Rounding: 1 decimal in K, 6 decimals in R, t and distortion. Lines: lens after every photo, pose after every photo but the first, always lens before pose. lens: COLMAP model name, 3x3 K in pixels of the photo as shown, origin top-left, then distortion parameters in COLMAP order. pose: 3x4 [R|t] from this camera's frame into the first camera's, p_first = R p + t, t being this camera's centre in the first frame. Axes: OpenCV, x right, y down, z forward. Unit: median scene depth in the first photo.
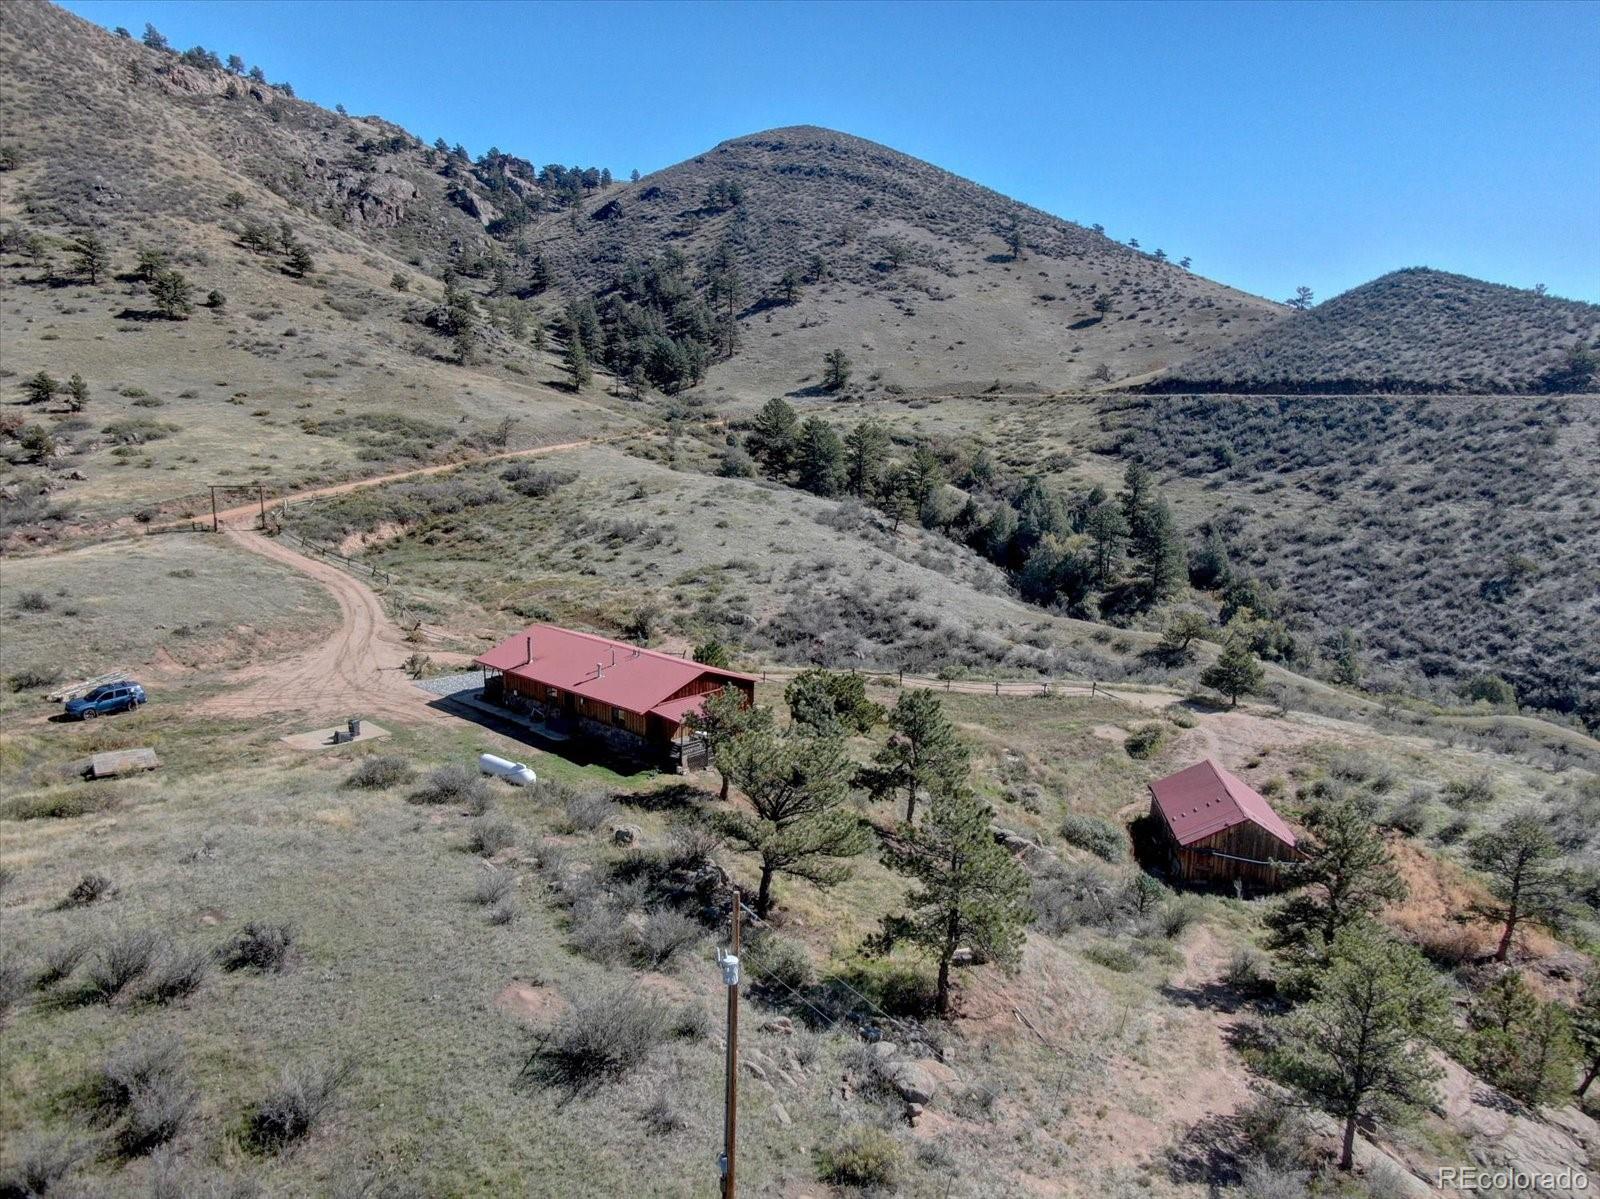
lens RADIAL K [[1156.4, 0, 800.0], [0, 1156.4, 599.5], [0, 0, 1]] dist [-0.013533, 0.005919]
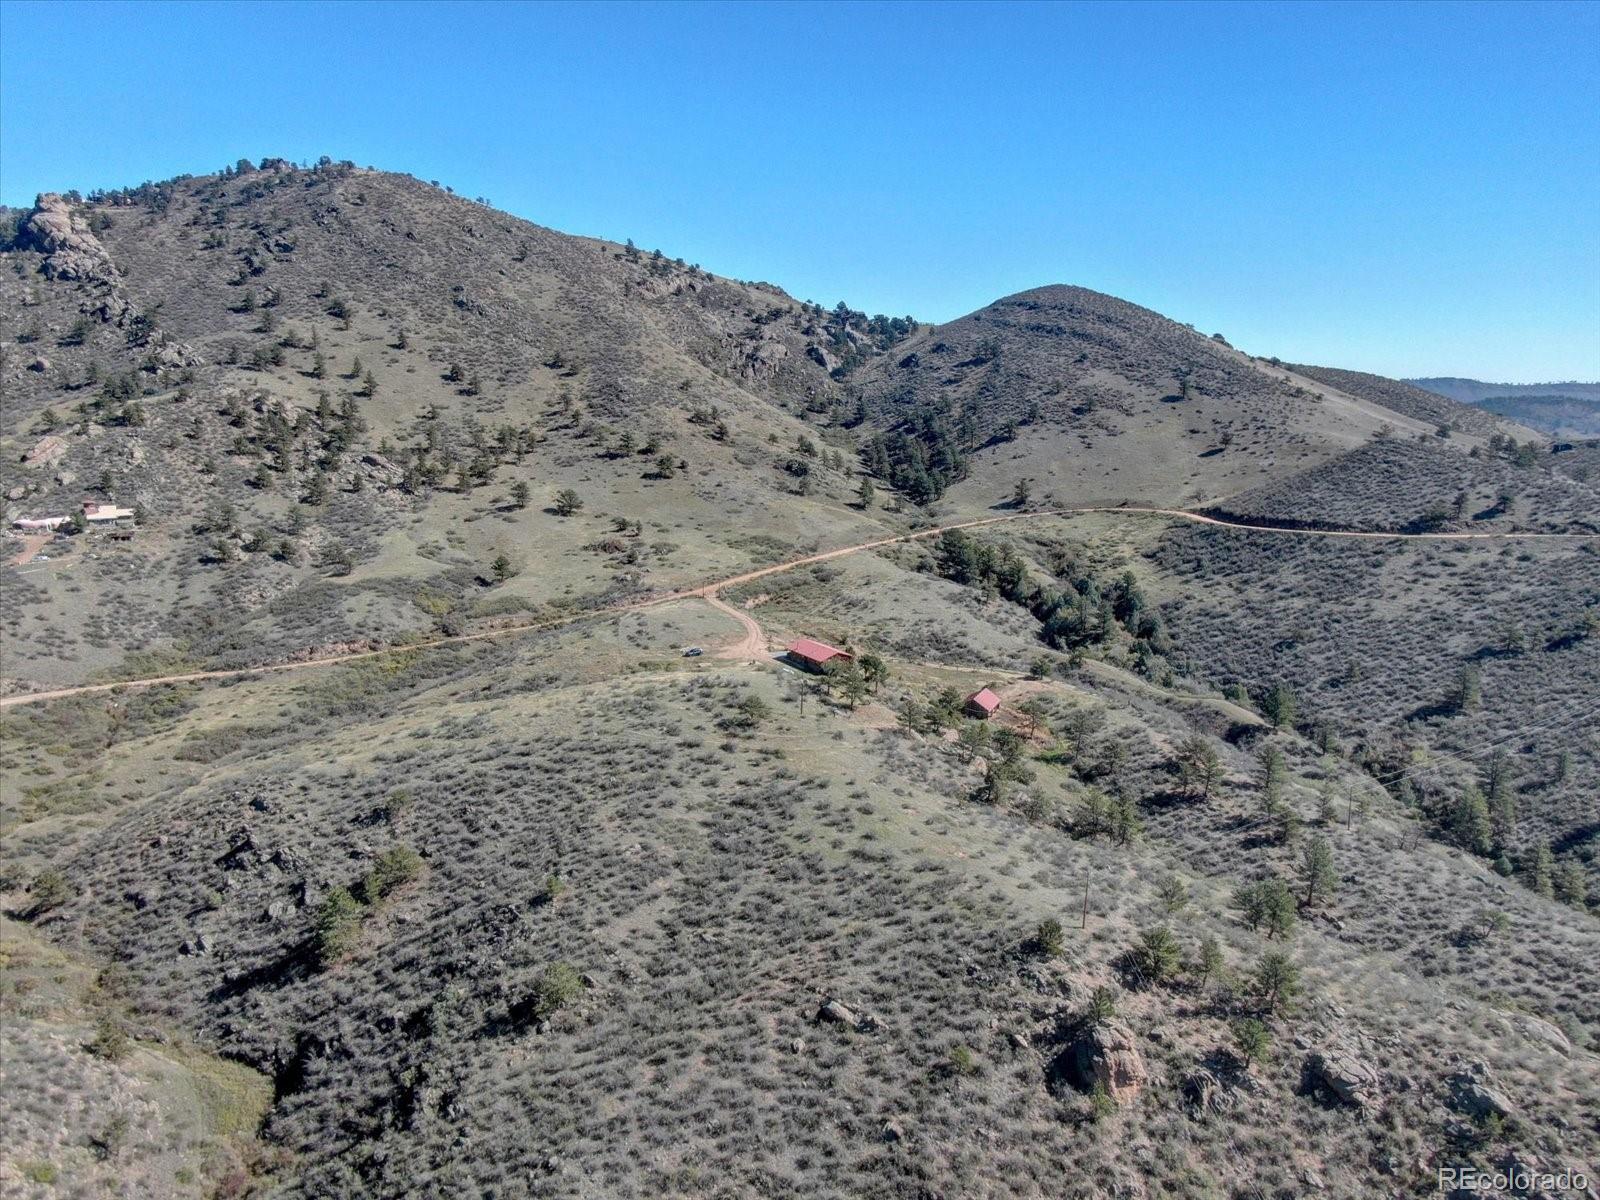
lens RADIAL K [[1156.4, 0, 800.0], [0, 1156.4, 600.0], [0, 0, 1]] dist [-0.013533, 0.005919]
pose [[0.953597, 0.042889, -0.298014, 0.183044], [-0.046676, 0.998894, -0.005598, -0.017176], [0.297445, 0.019248, 0.954545, -0.535728]]
